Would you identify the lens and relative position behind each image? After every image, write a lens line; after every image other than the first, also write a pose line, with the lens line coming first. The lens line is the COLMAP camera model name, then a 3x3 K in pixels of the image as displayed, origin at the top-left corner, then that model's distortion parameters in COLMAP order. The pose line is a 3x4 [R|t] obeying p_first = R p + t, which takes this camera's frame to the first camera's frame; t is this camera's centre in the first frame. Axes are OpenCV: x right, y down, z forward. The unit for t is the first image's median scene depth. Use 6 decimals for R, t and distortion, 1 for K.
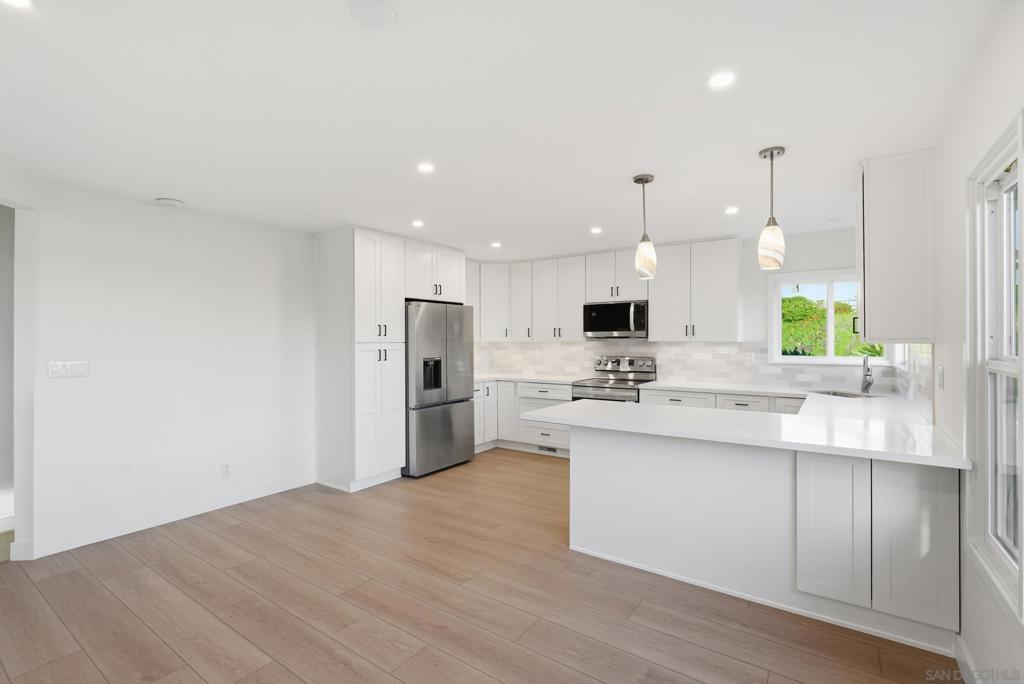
lens RADIAL K [[467.8, 0, 508.6], [0, 467.8, 339.0], [0, 0, 1]] dist [0.000965, 0.000158]
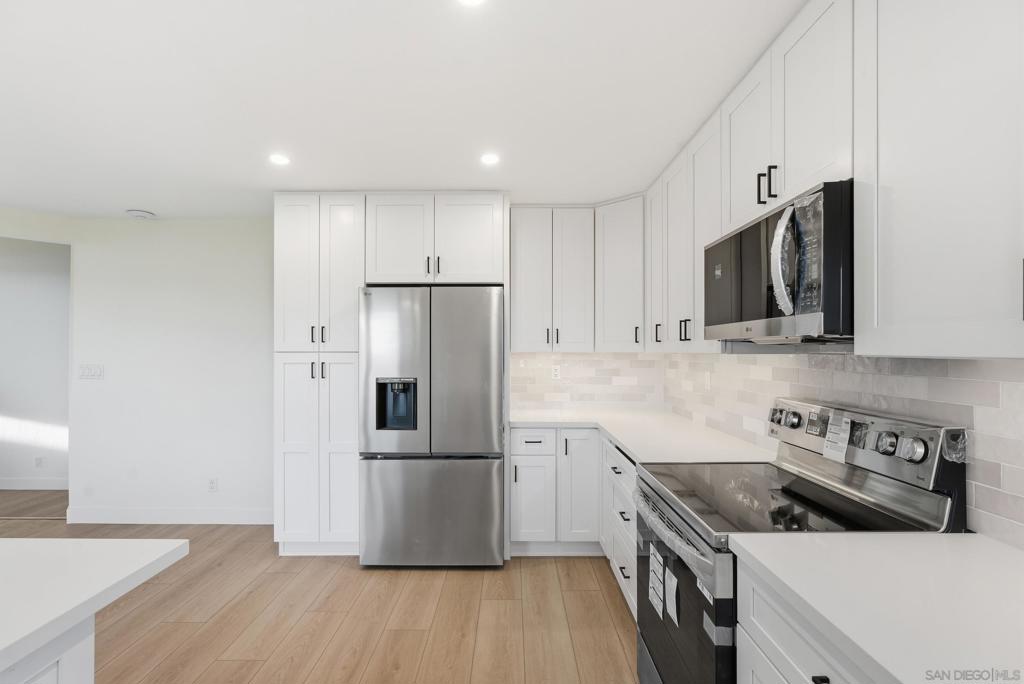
lens RADIAL K [[462.8, 0, 513.3], [0, 462.8, 349.4], [0, 0, 1]] dist [-0.010002, 0.000382]
pose [[0.578417, 0.002629, -0.815737, 0.444672], [0.000022, 0.999995, 0.003239, 0.001481], [0.815741, -0.001891, 0.578414, 0.835929]]
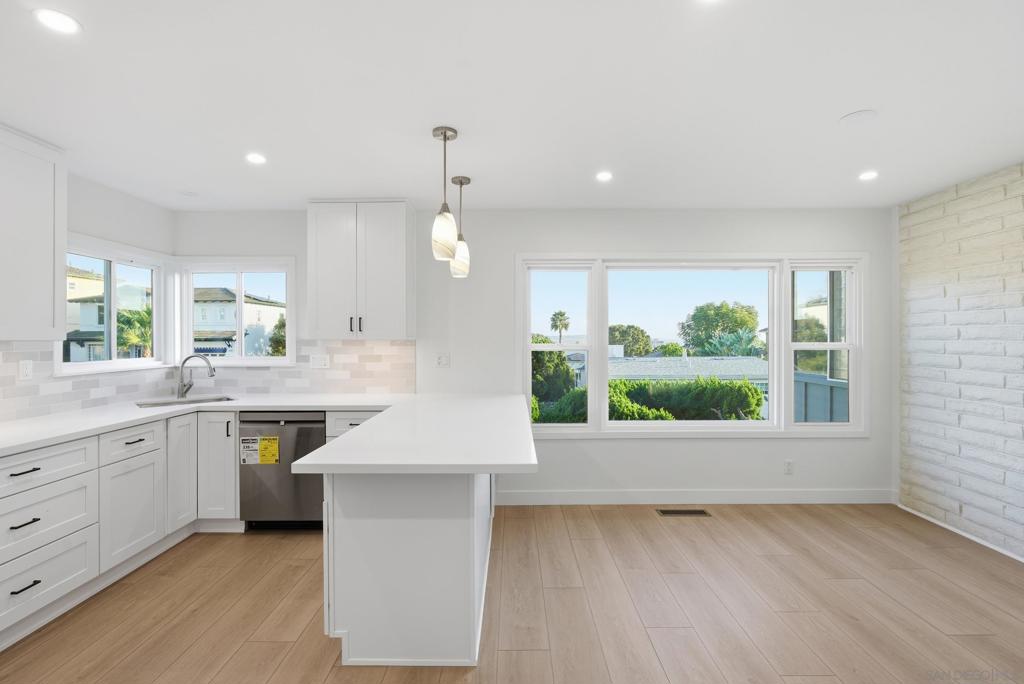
lens RADIAL K [[467.8, 0, 508.6], [0, 467.8, 339.0], [0, 0, 1]] dist [0.000965, 0.000158]
pose [[-0.569218, 0.001979, 0.822184, -0.287869], [0.000629, 0.999998, -0.001972, 0.005111], [-0.822186, -0.000605, -0.569219, 0.911853]]
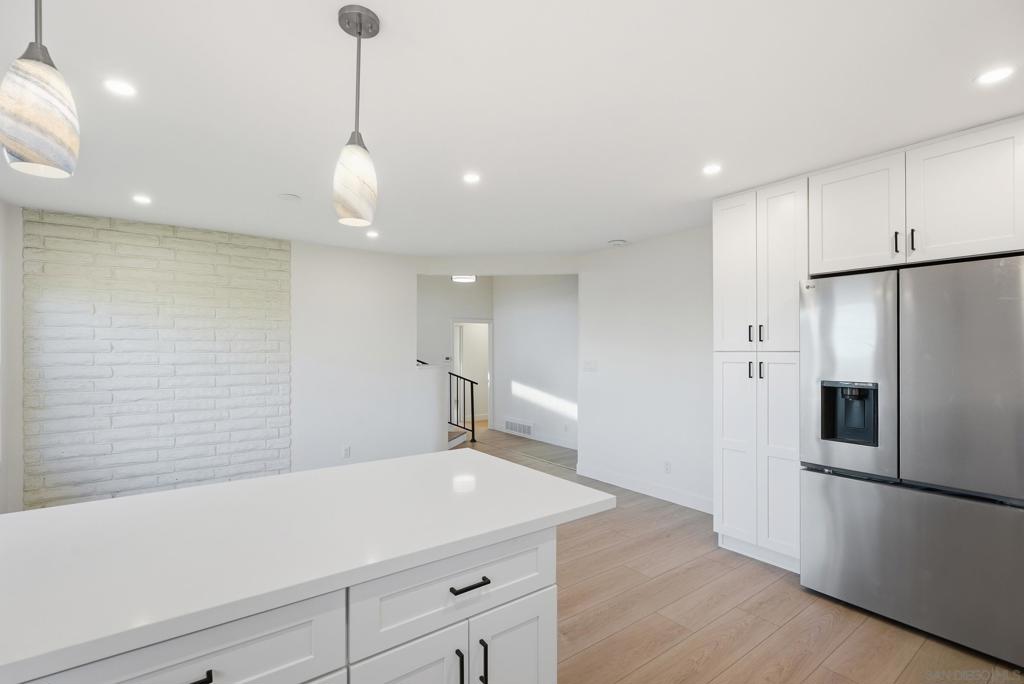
lens RADIAL K [[468.6, 0, 514.4], [0, 468.6, 349.7], [0, 0, 1]] dist [0.000462, 0.000291]
pose [[-0.308259, 0.004147, -0.951293, 0.475068], [0.005186, 0.999983, 0.002679, 0.001503], [0.951288, -0.004107, -0.308275, 0.871435]]
